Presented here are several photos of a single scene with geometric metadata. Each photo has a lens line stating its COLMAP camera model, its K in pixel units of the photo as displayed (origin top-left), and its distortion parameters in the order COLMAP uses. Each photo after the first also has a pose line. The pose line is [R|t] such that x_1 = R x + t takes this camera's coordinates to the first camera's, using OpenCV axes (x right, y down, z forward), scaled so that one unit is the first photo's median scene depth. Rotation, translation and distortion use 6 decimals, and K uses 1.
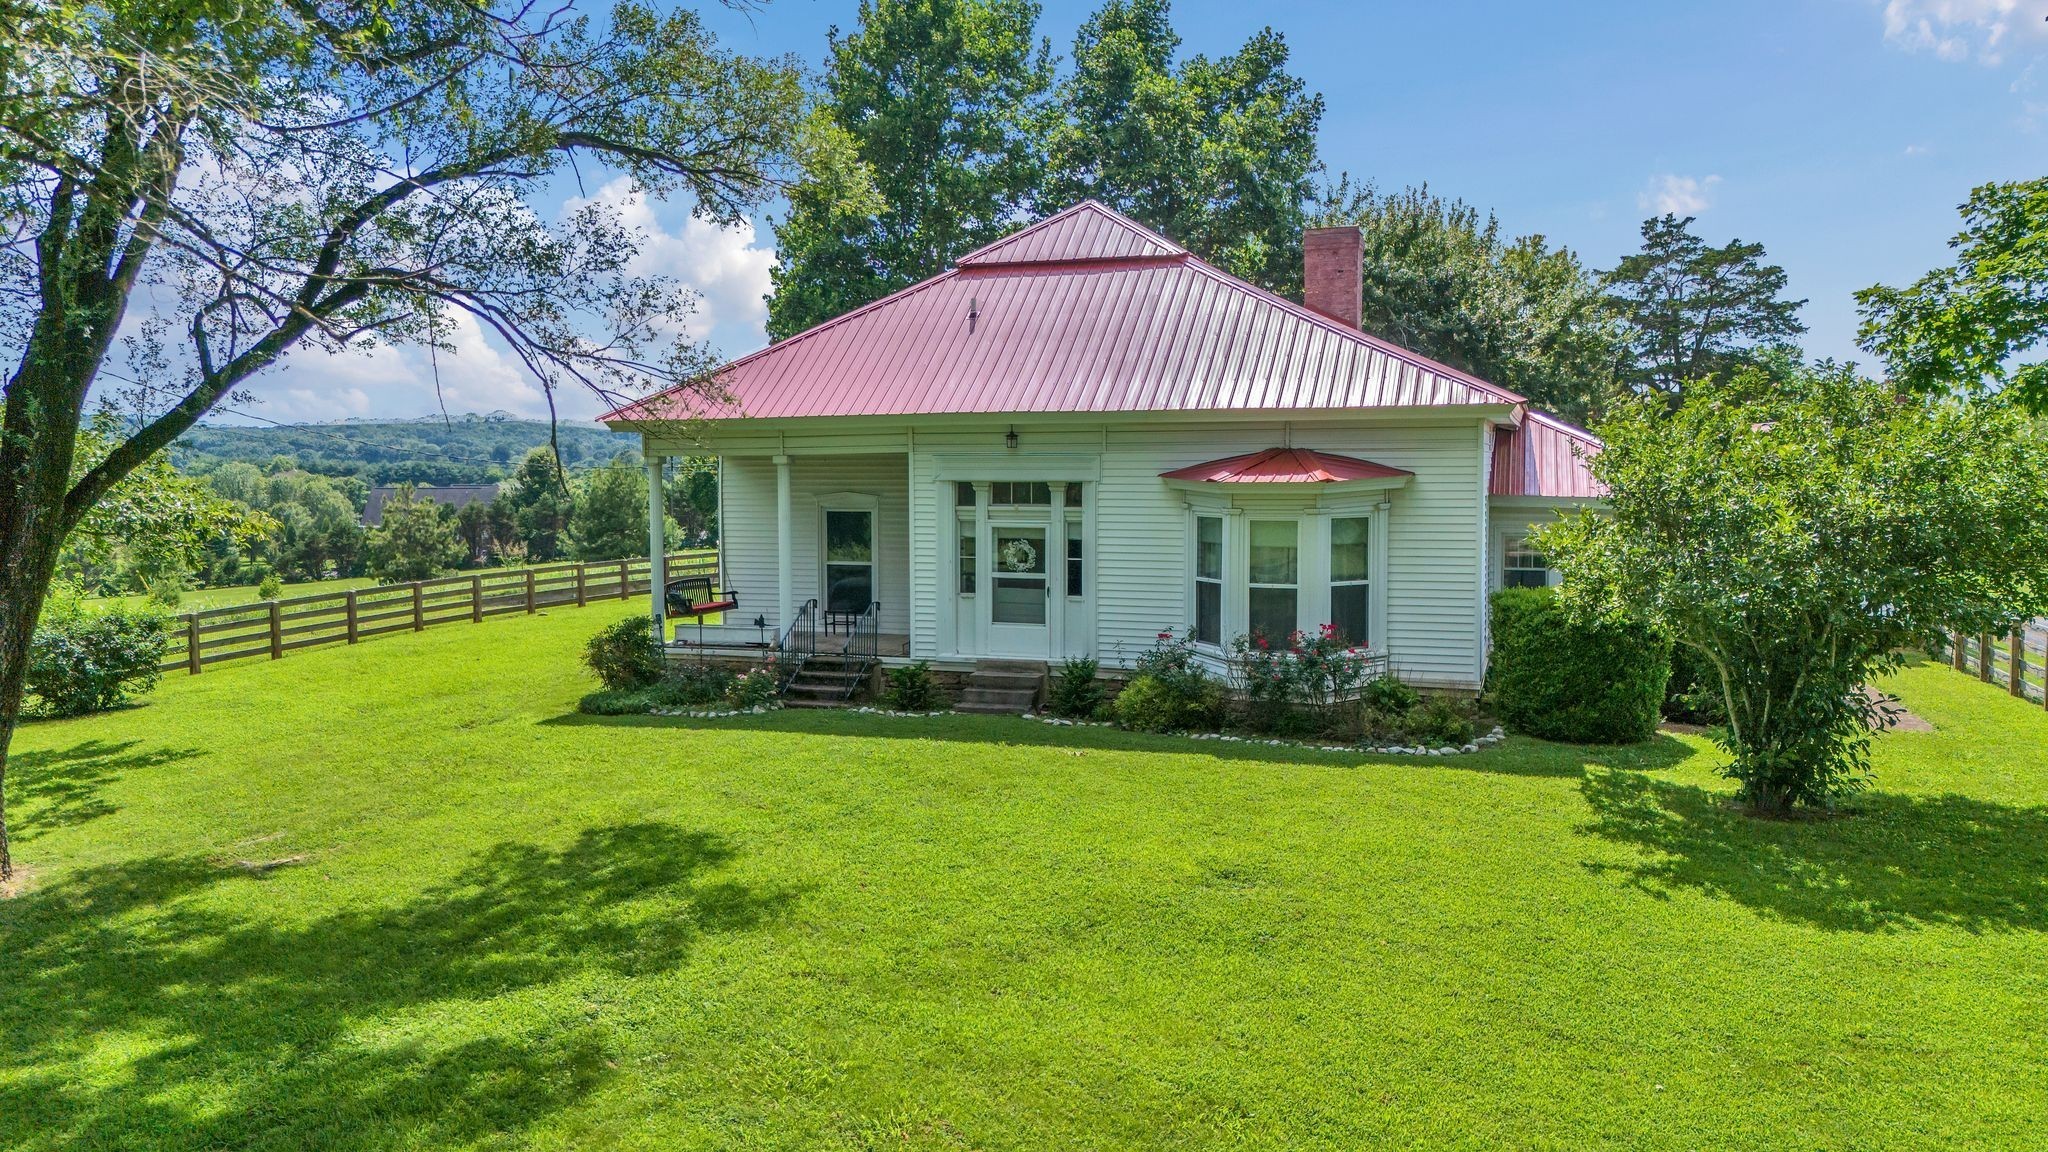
lens RADIAL K [[1543.0, 0, 1034.9], [0, 1543.0, 571.9], [0, 0, 1]] dist [0.011460, -0.032126]
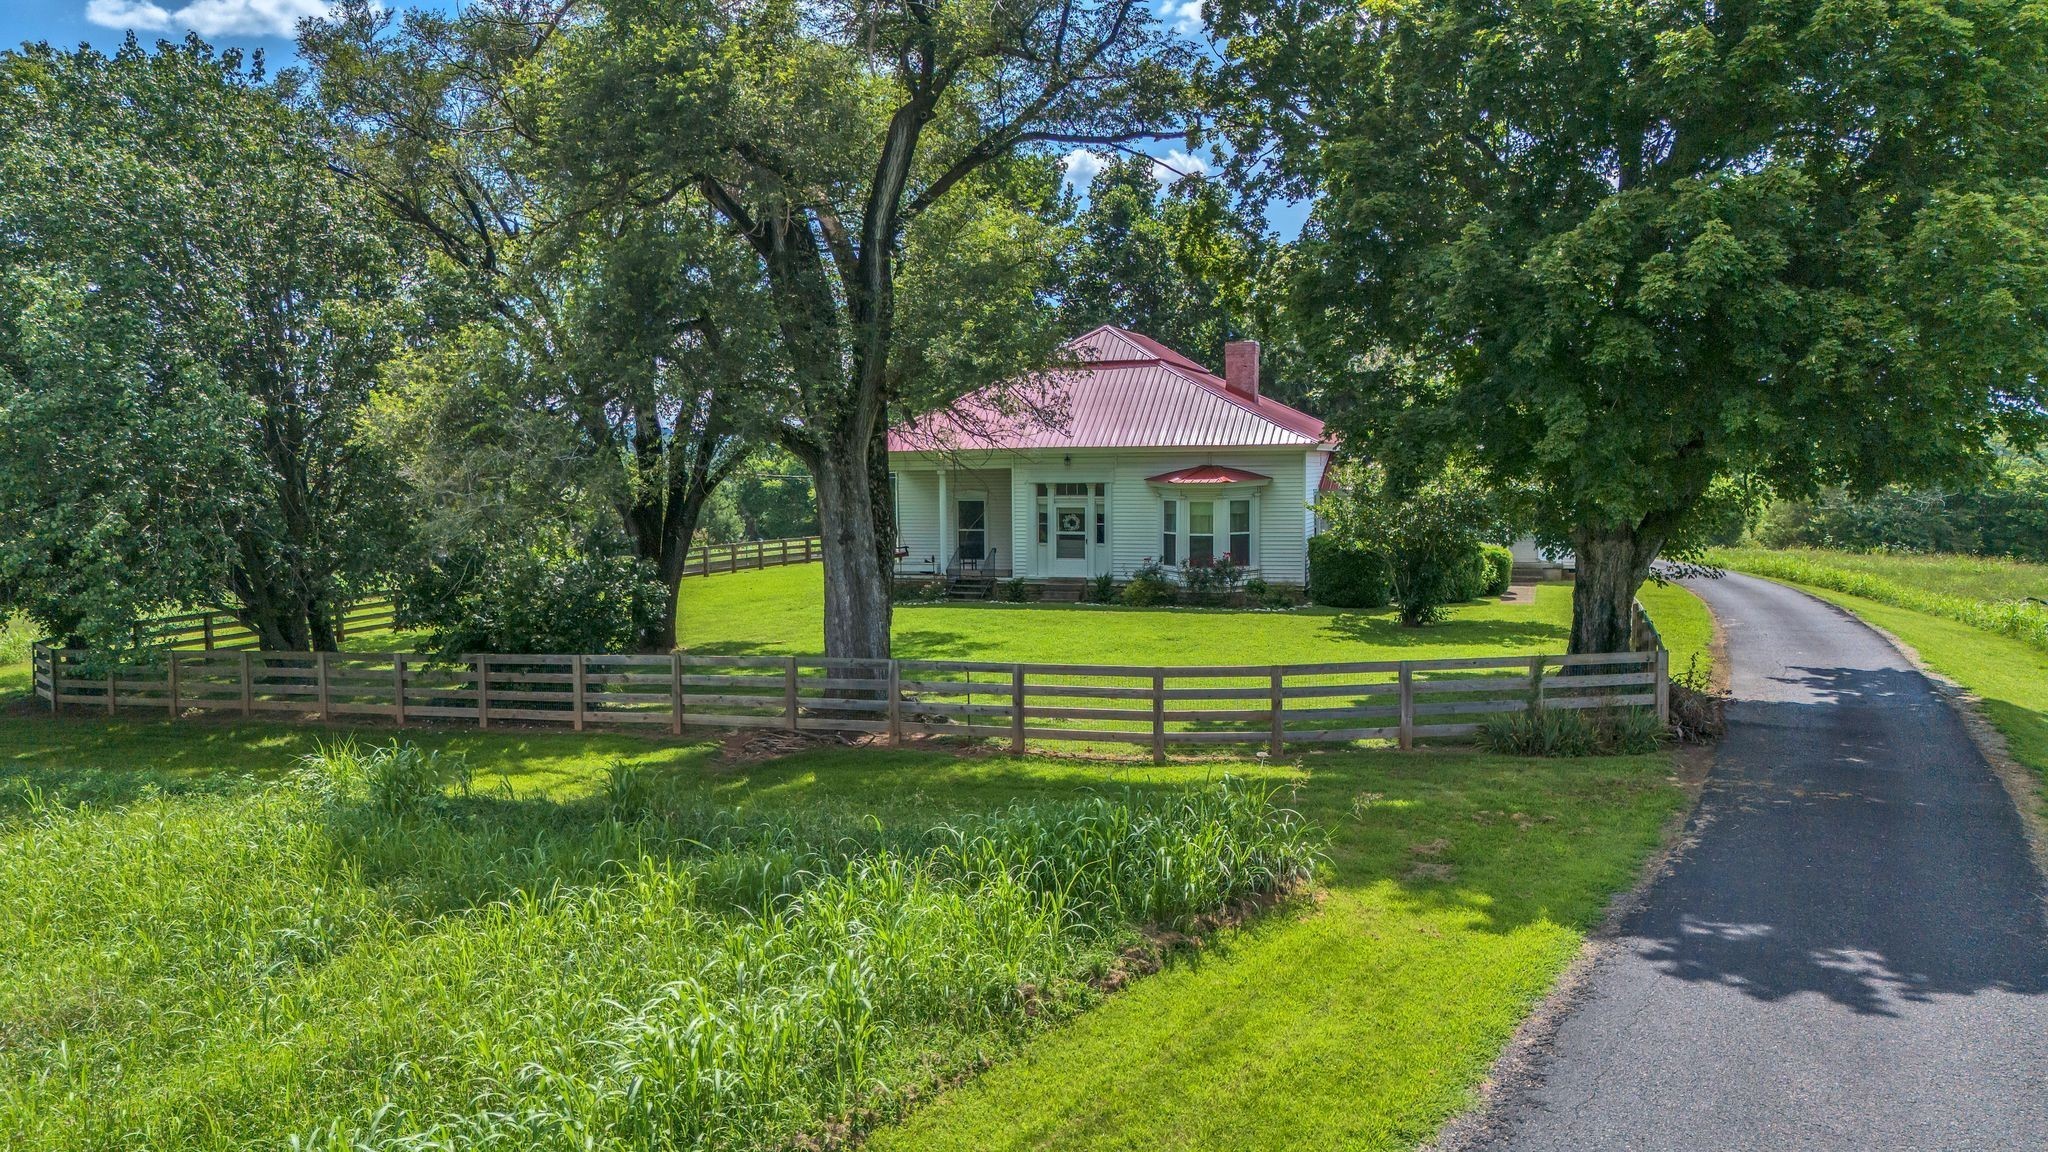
lens RADIAL K [[1543.0, 0, 1010.9], [0, 1543.0, 573.8], [0, 0, 1]] dist [0.011460, -0.032126]
pose [[0.999882, -0.005358, -0.014424, -0.059092], [0.005370, 0.999985, 0.000766, 0.052666], [0.014419, -0.000844, 0.999896, -0.928282]]
